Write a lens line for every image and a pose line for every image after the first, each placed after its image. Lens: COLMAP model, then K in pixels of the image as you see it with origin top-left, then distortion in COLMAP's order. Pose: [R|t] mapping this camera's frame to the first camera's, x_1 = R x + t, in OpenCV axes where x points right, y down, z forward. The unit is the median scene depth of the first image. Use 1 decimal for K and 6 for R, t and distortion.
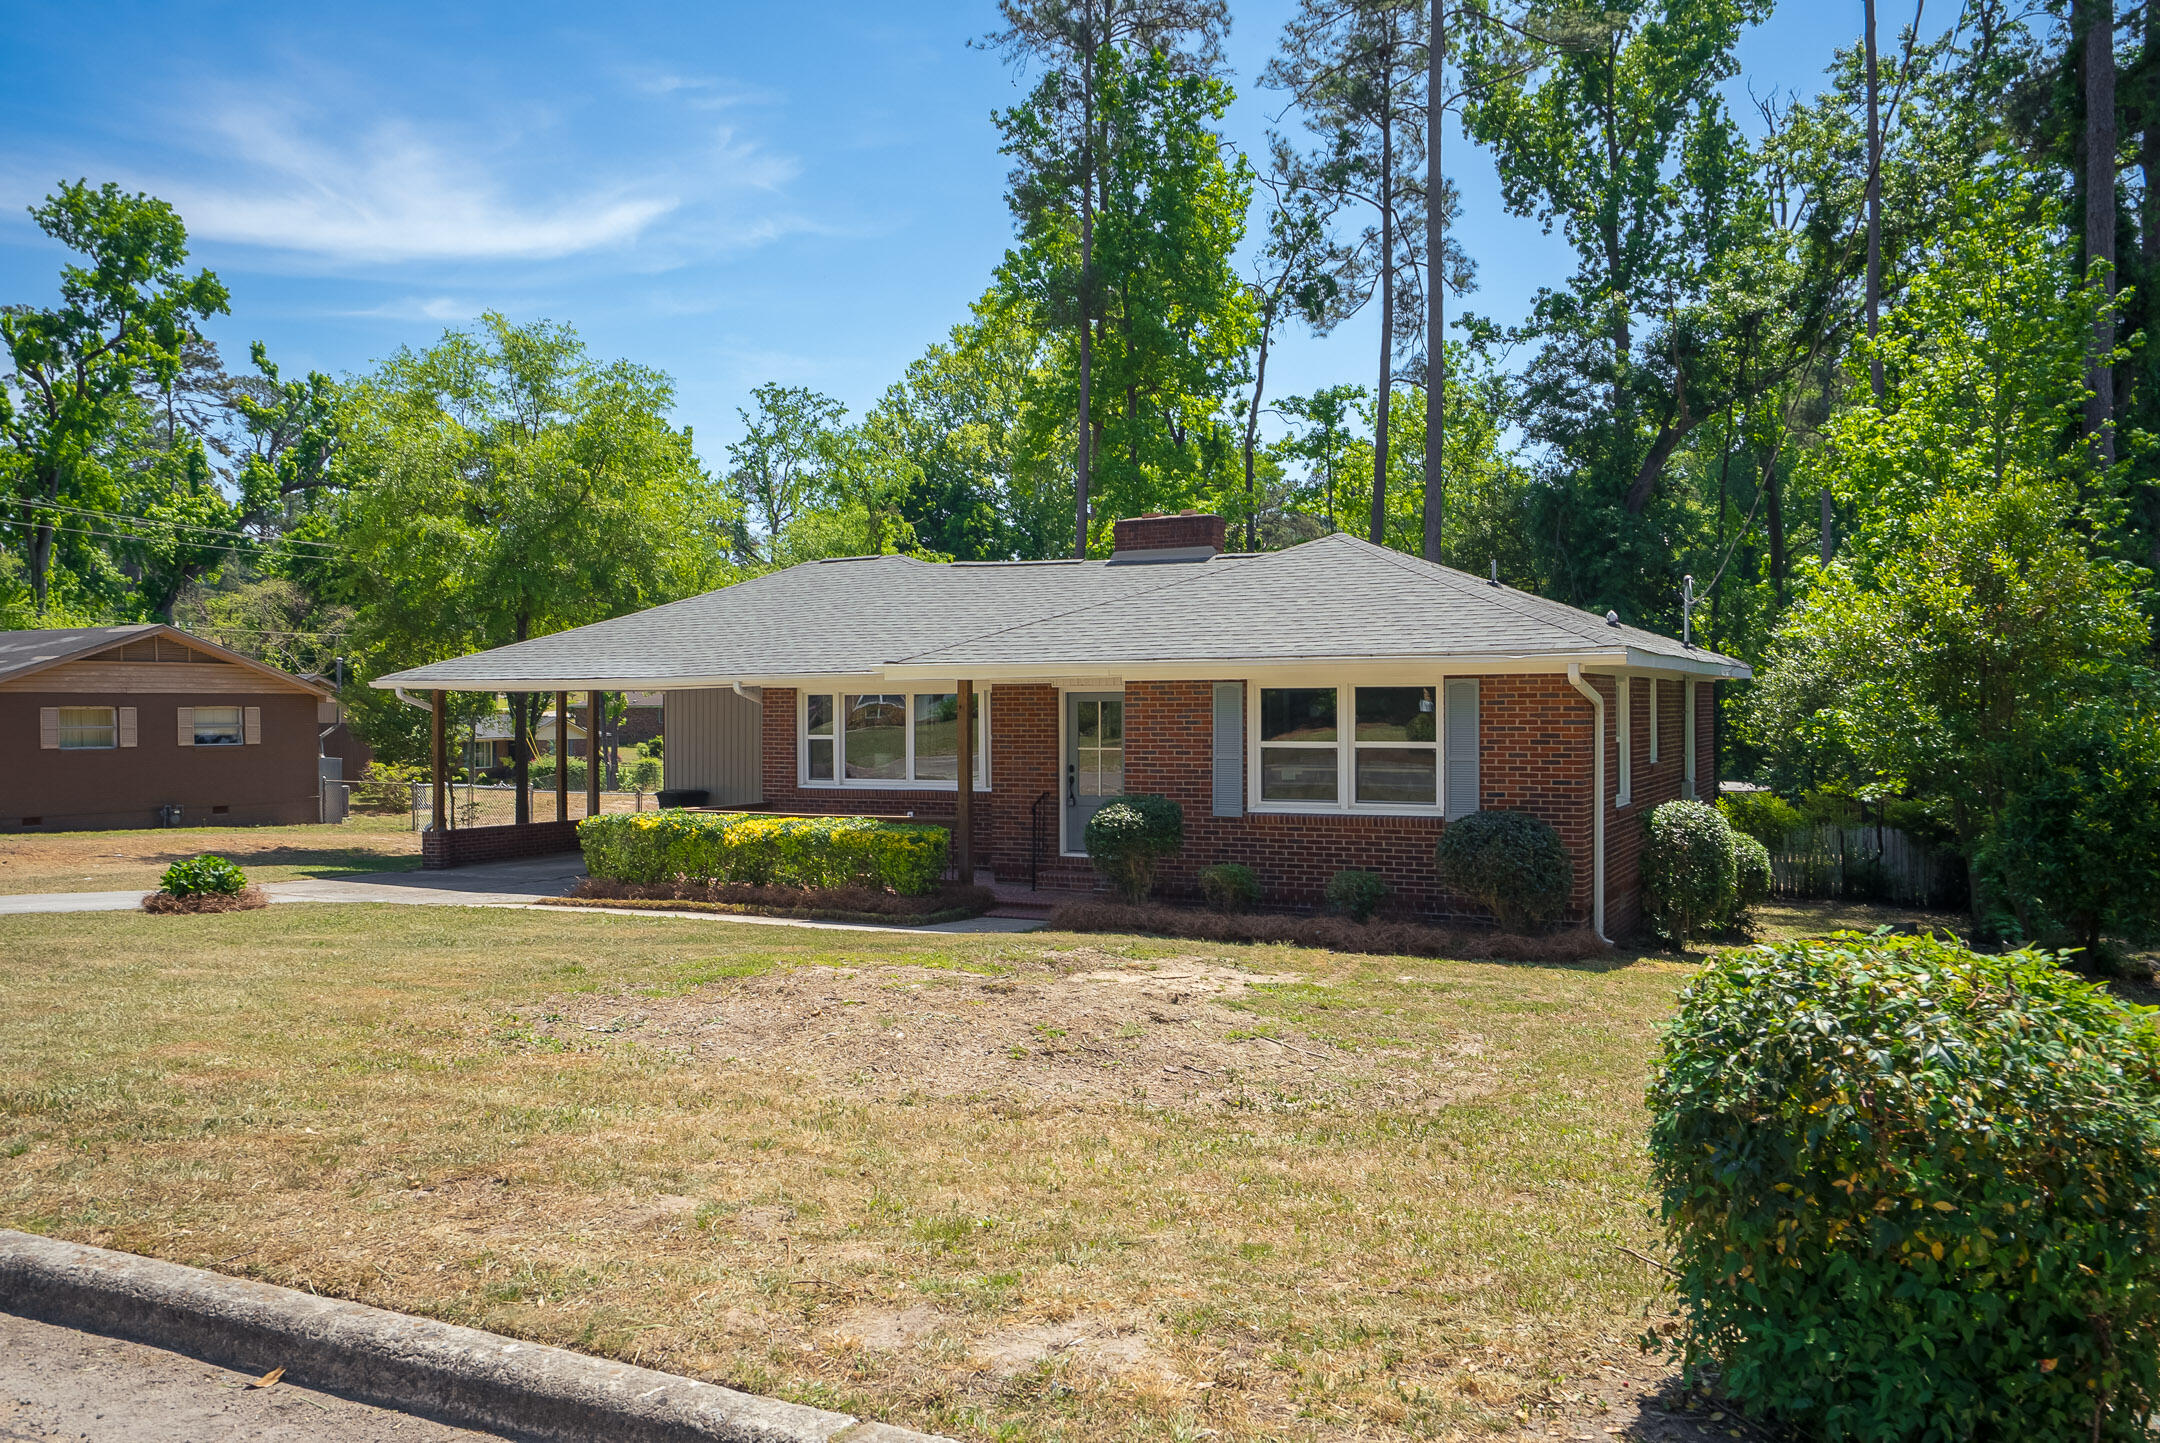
lens RADIAL K [[1594.7, 0, 1087.1], [0, 1594.7, 725.0], [0, 0, 1]] dist [0.039930, 0.007693]
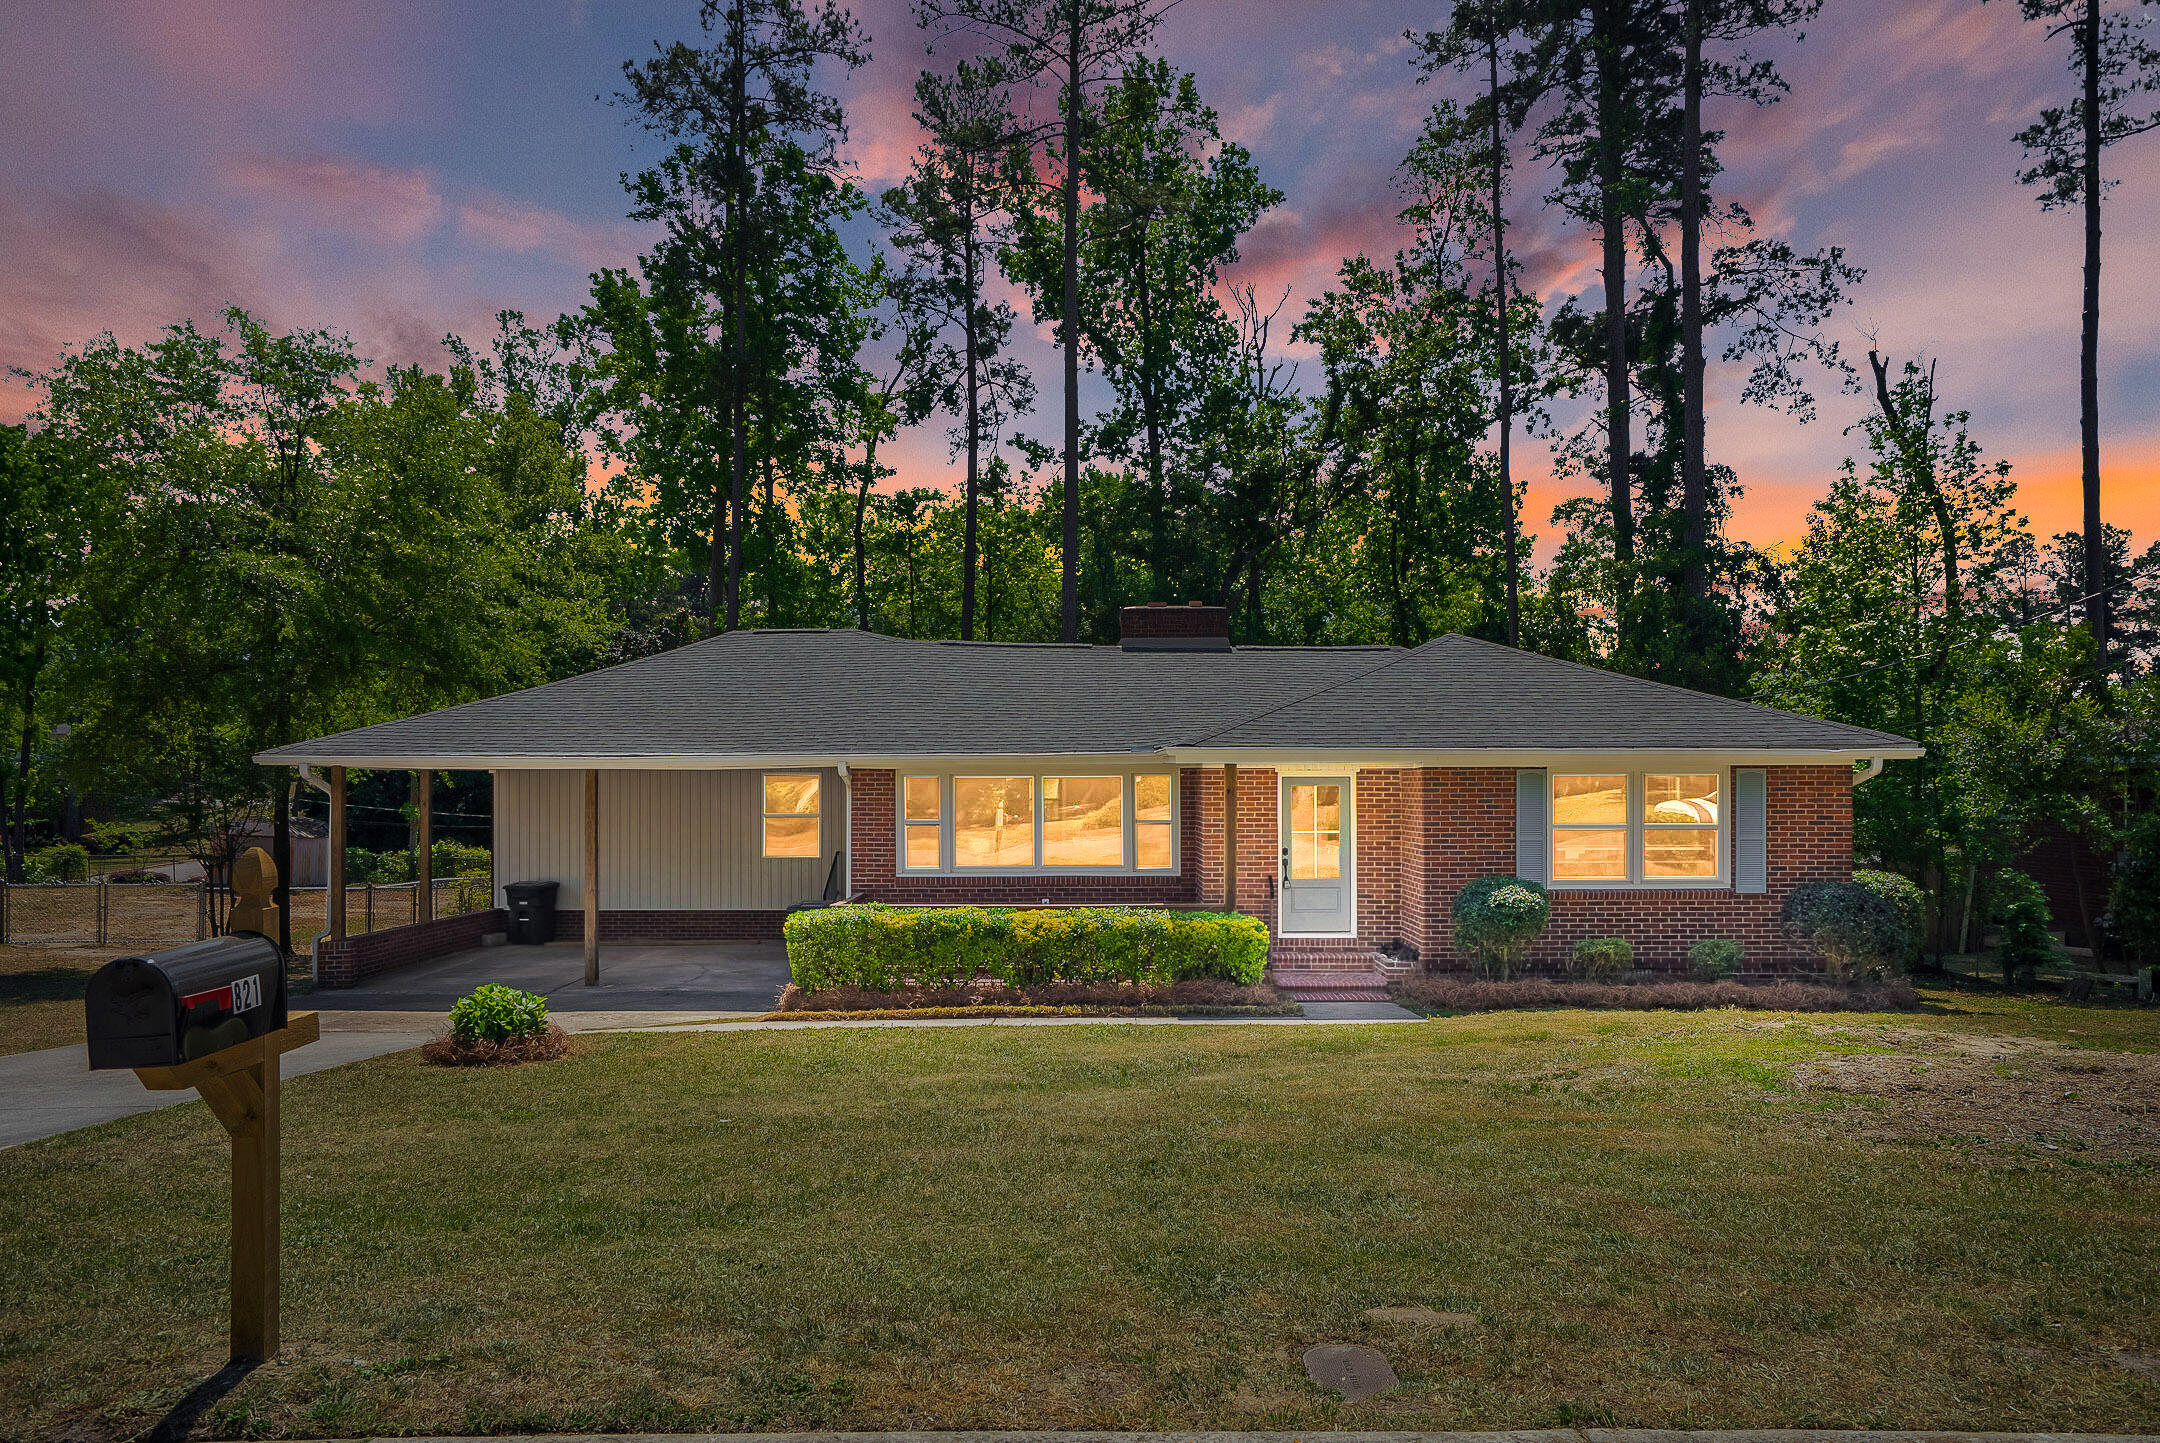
lens RADIAL K [[1472.2, 0, 1113.4], [0, 1472.2, 782.2], [0, 0, 1]] dist [0.011718, 0.009912]
pose [[0.895313, 0.004411, 0.445416, -0.307316], [0.002633, 0.999881, -0.015193, -0.001547], [-0.445430, 0.014775, 0.895195, 0.125112]]
